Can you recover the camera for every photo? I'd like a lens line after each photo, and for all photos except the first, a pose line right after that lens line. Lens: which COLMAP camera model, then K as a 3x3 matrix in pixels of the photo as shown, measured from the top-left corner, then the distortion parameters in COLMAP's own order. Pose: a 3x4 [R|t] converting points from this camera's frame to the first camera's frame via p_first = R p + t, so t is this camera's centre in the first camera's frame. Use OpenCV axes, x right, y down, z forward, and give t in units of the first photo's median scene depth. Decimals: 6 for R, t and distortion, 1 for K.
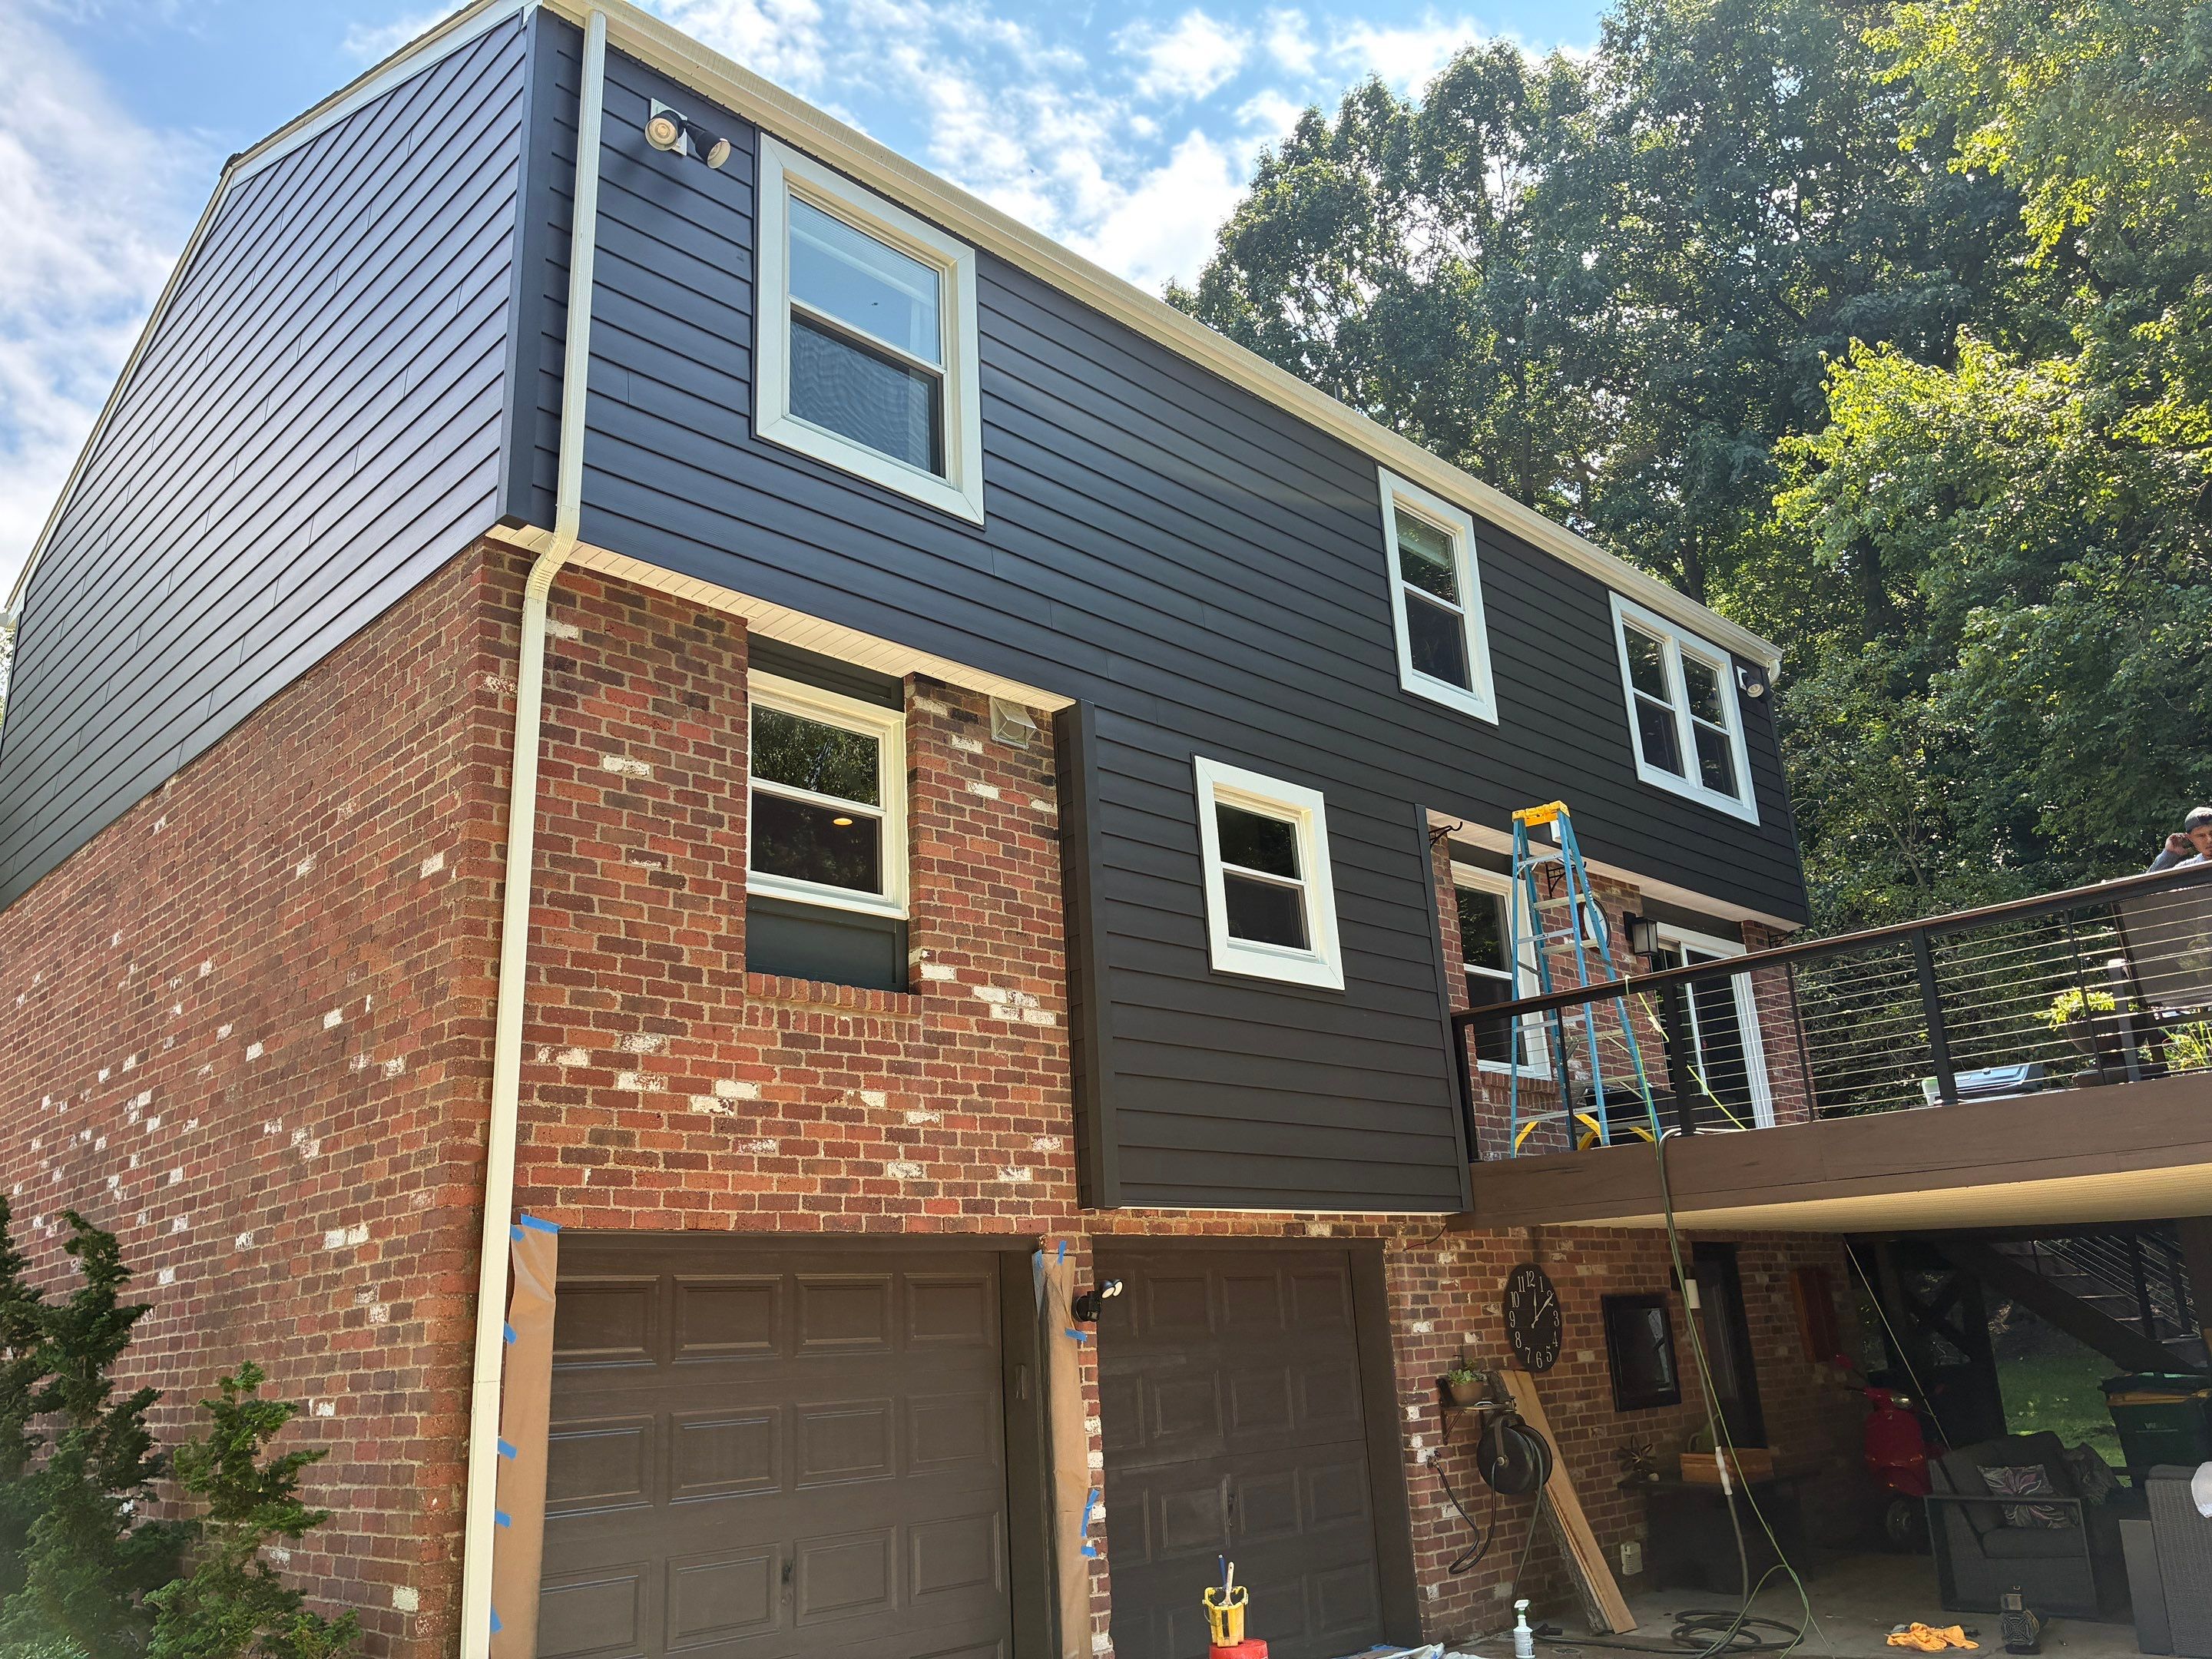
lens RADIAL K [[1687.1, 0, 1108.0], [0, 1687.1, 841.0], [0, 0, 1]] dist [0.040226, -0.046628]
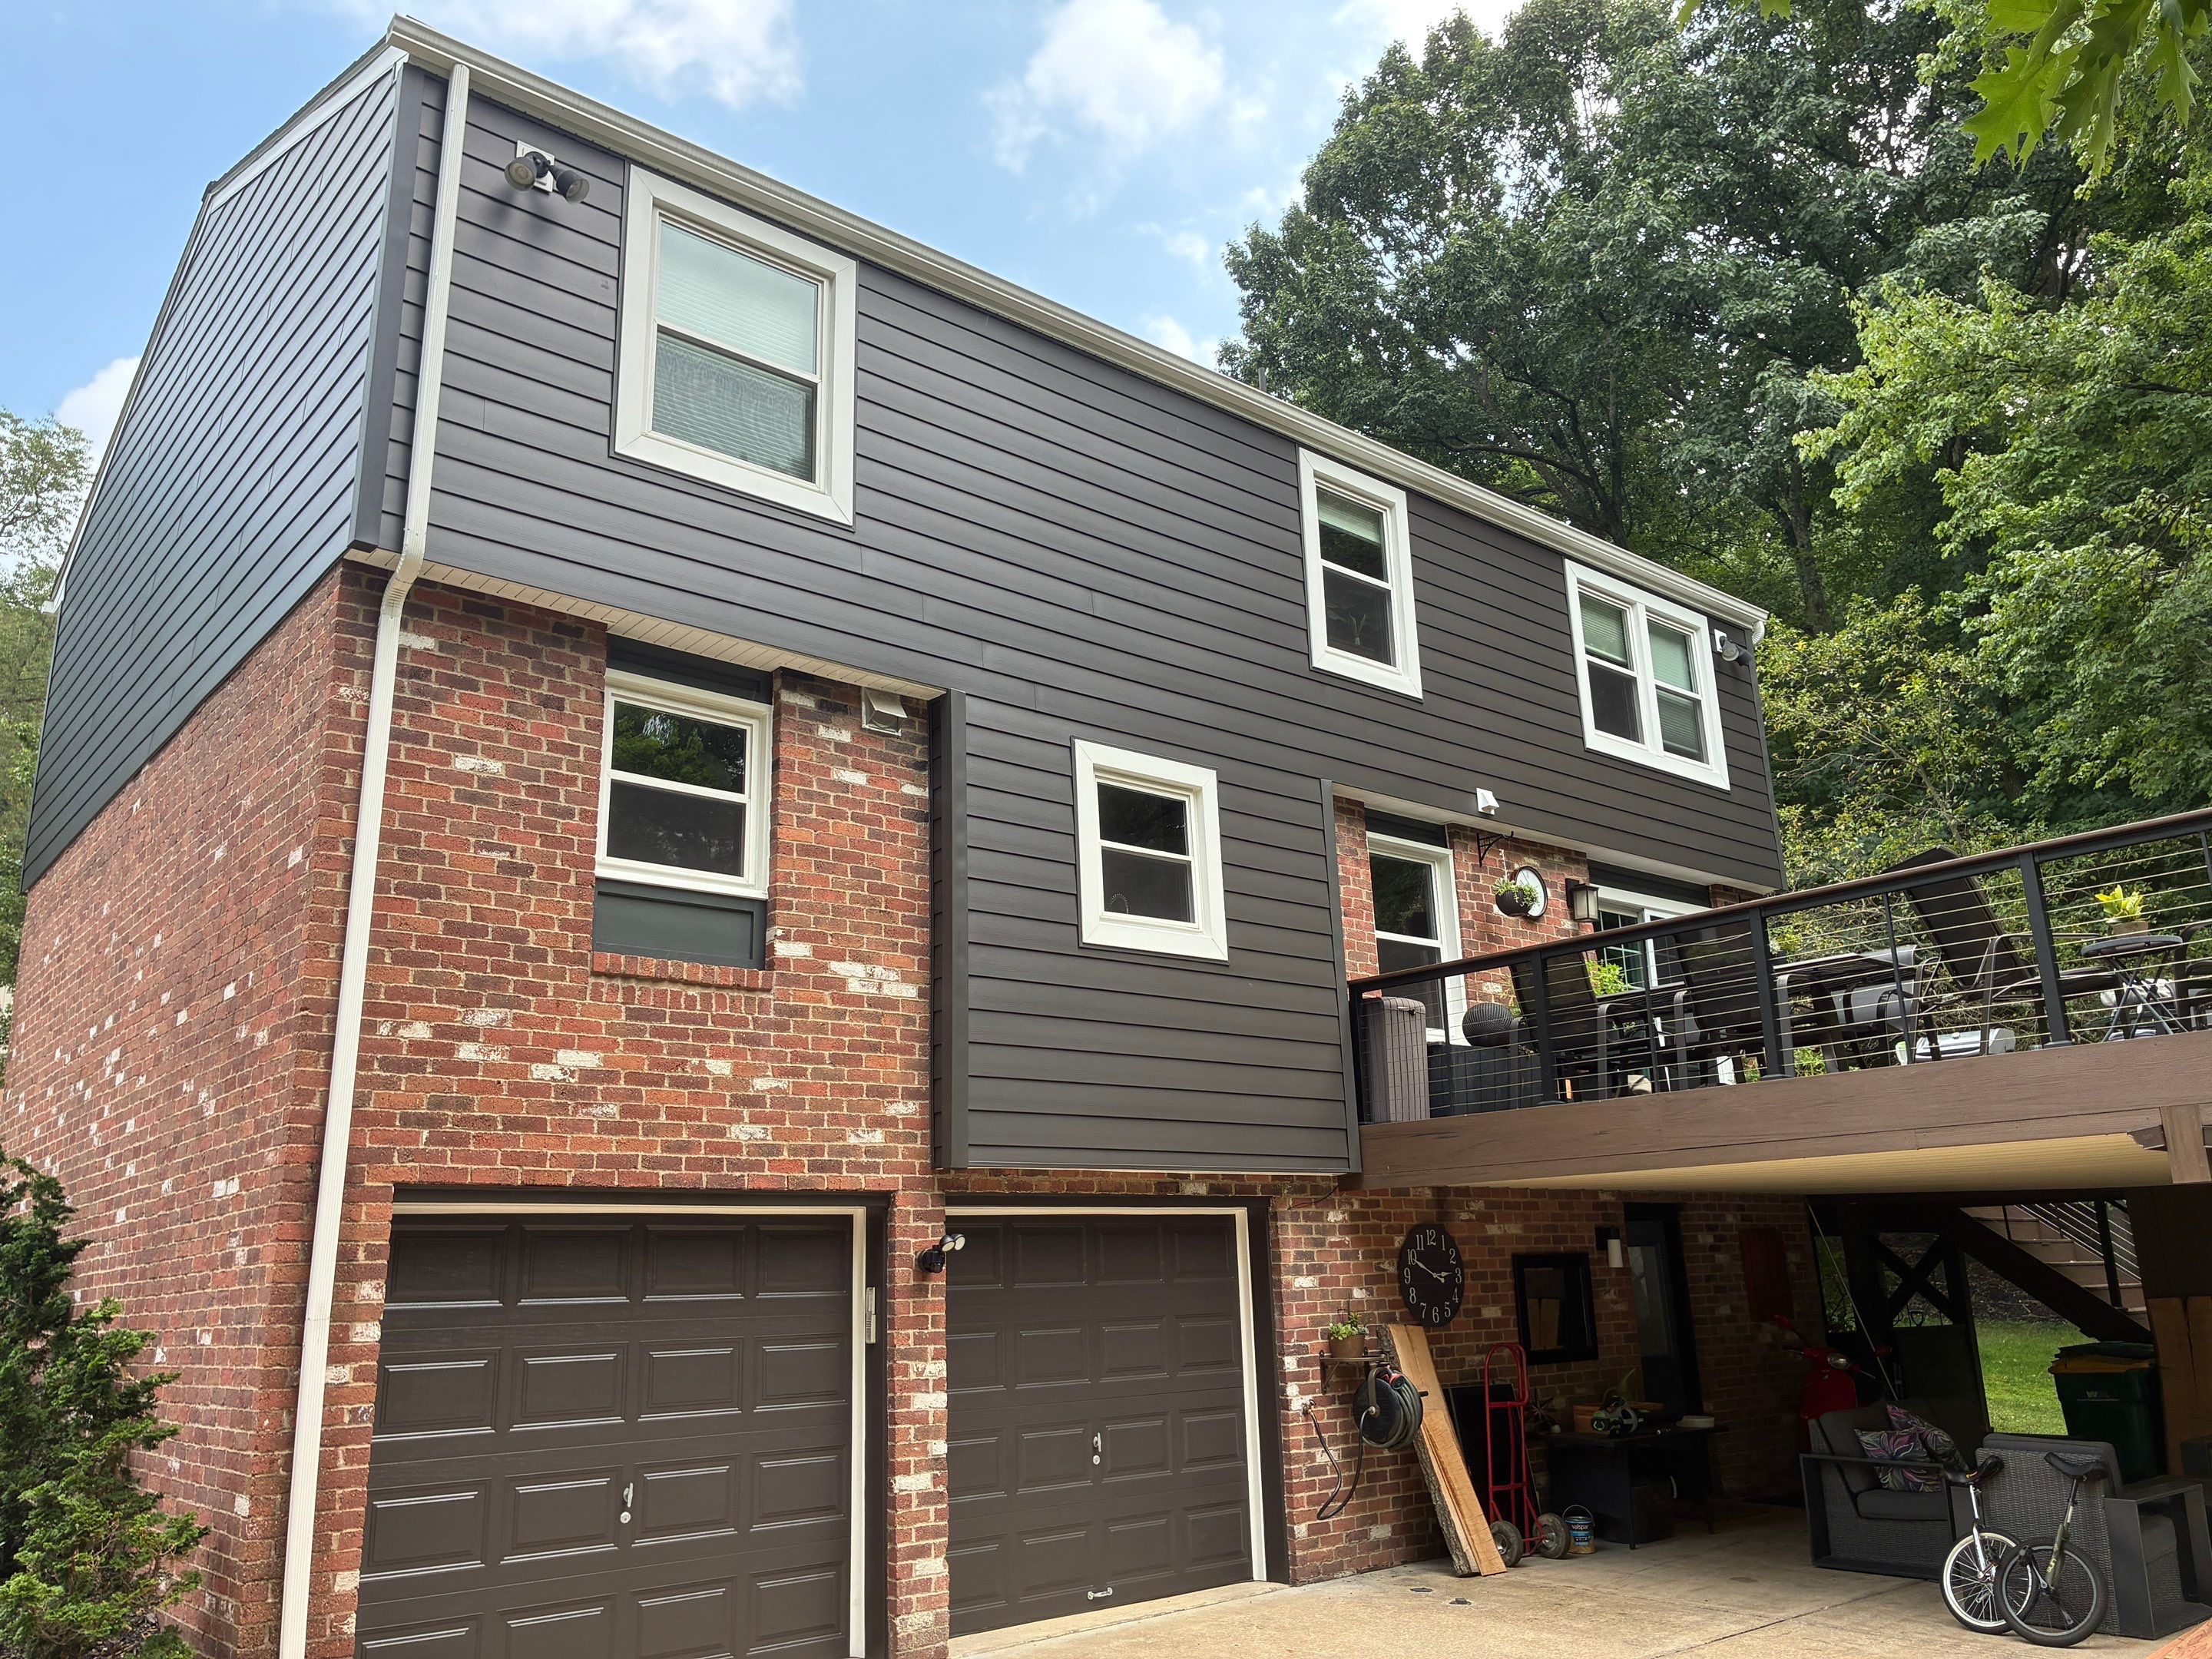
lens RADIAL K [[1691.0, 0, 1107.2], [0, 1691.0, 833.3], [0, 0, 1]] dist [0.017969, 0.002438]
pose [[0.996470, -0.000205, -0.083951, 0.190139], [0.002855, 0.999502, 0.031439, -0.029556], [0.083903, -0.031568, 0.995974, -0.055135]]
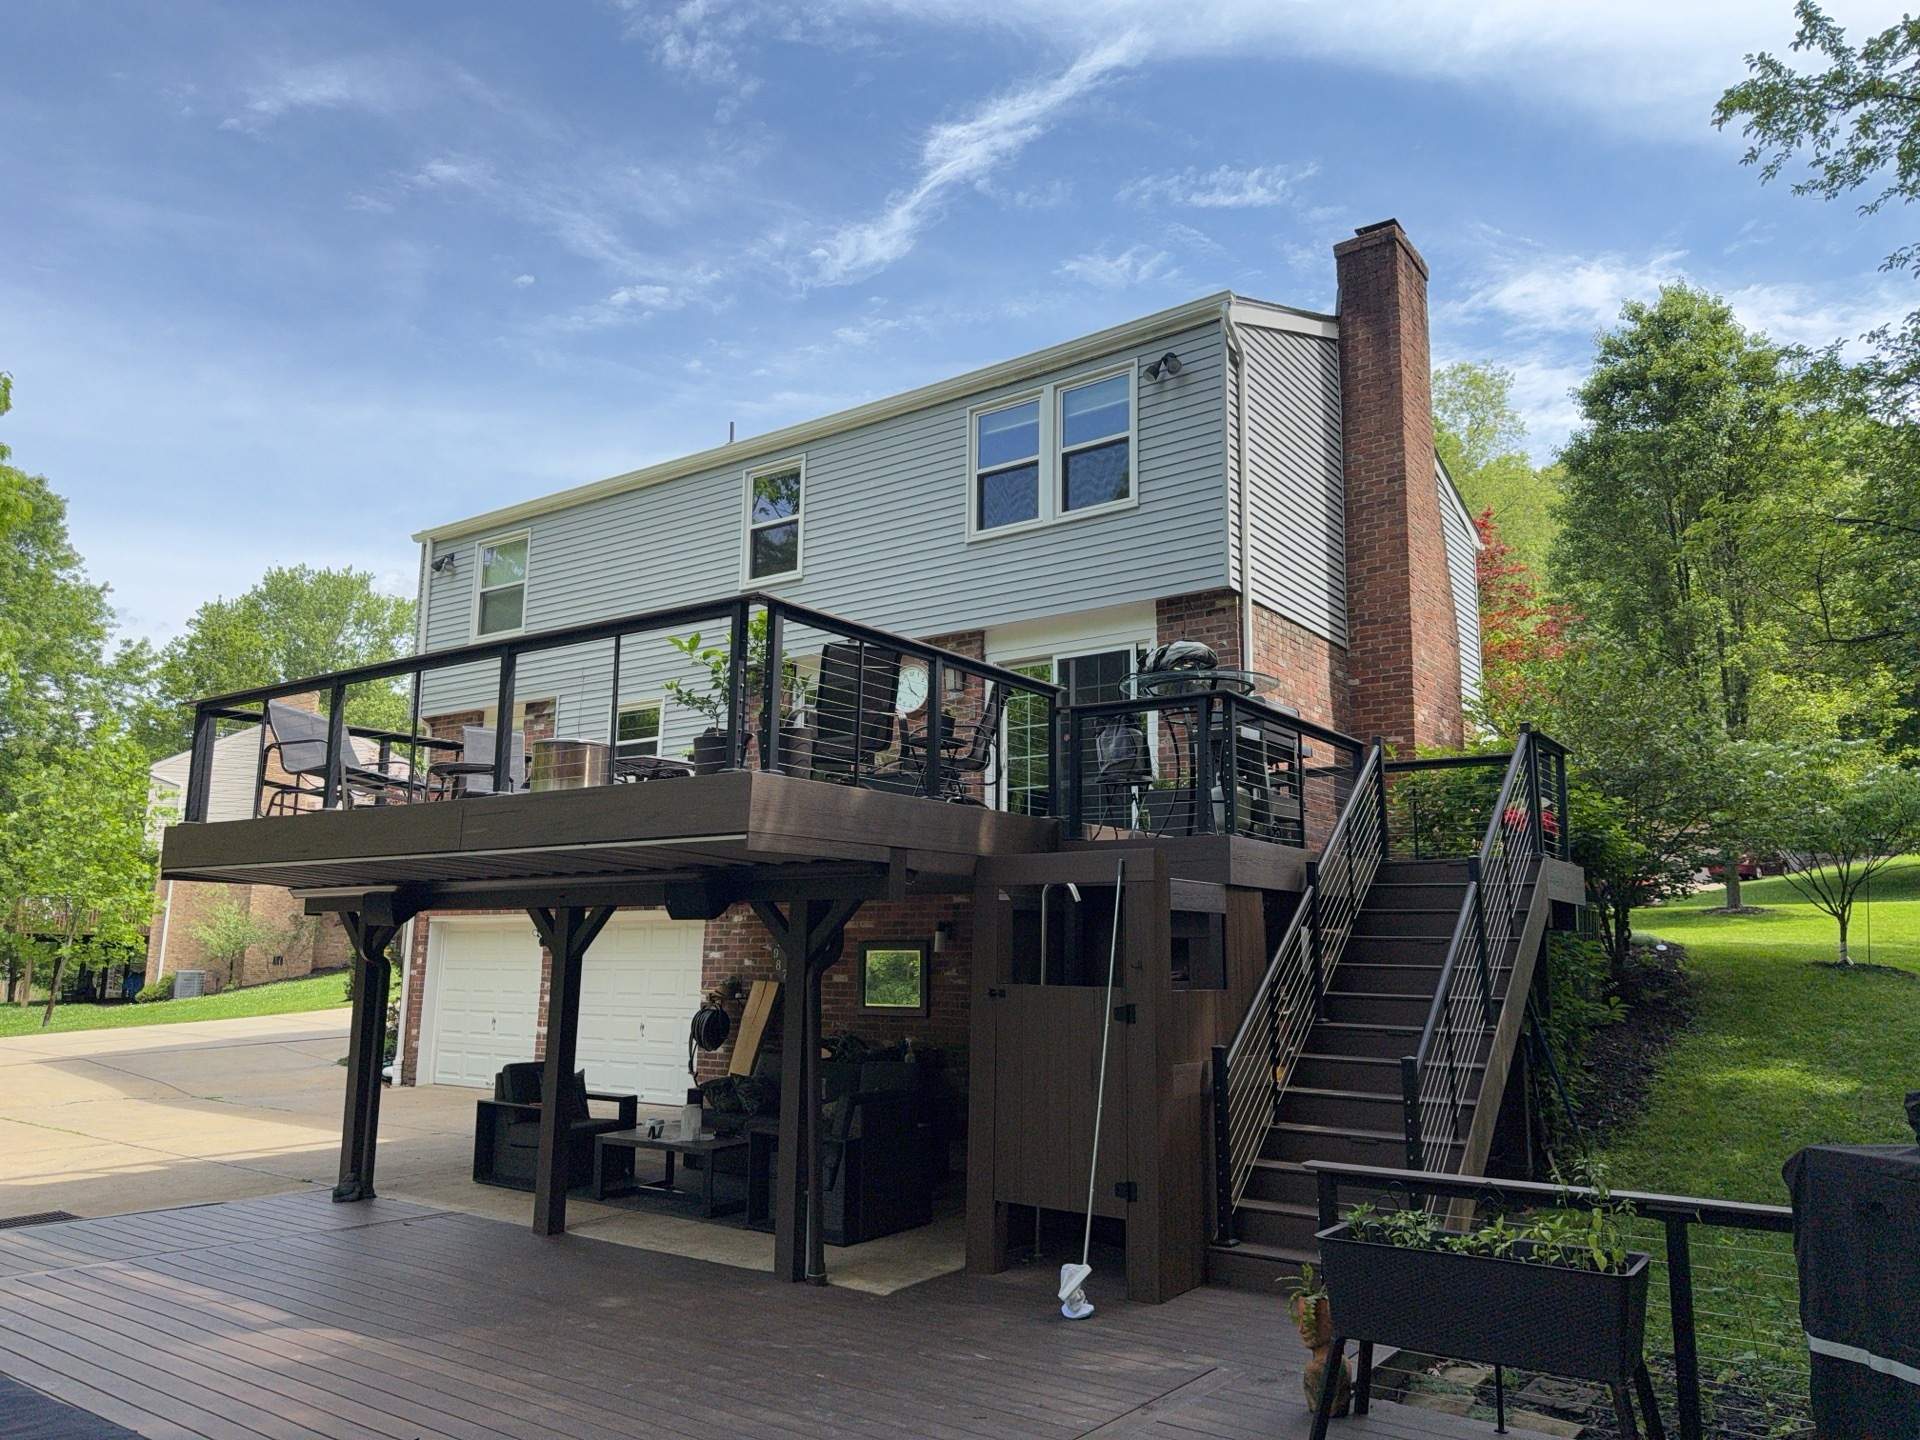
lens RADIAL K [[1355.1, 0, 960.0], [0, 1355.1, 720.0], [0, 0, 1]] dist [0.082793, -0.112988]
pose [[0.165098, -0.114262, -0.979636, 2.206556], [0.270403, 0.960451, -0.066454, 0.262486], [0.948486, -0.253925, 0.189465, 1.301771]]
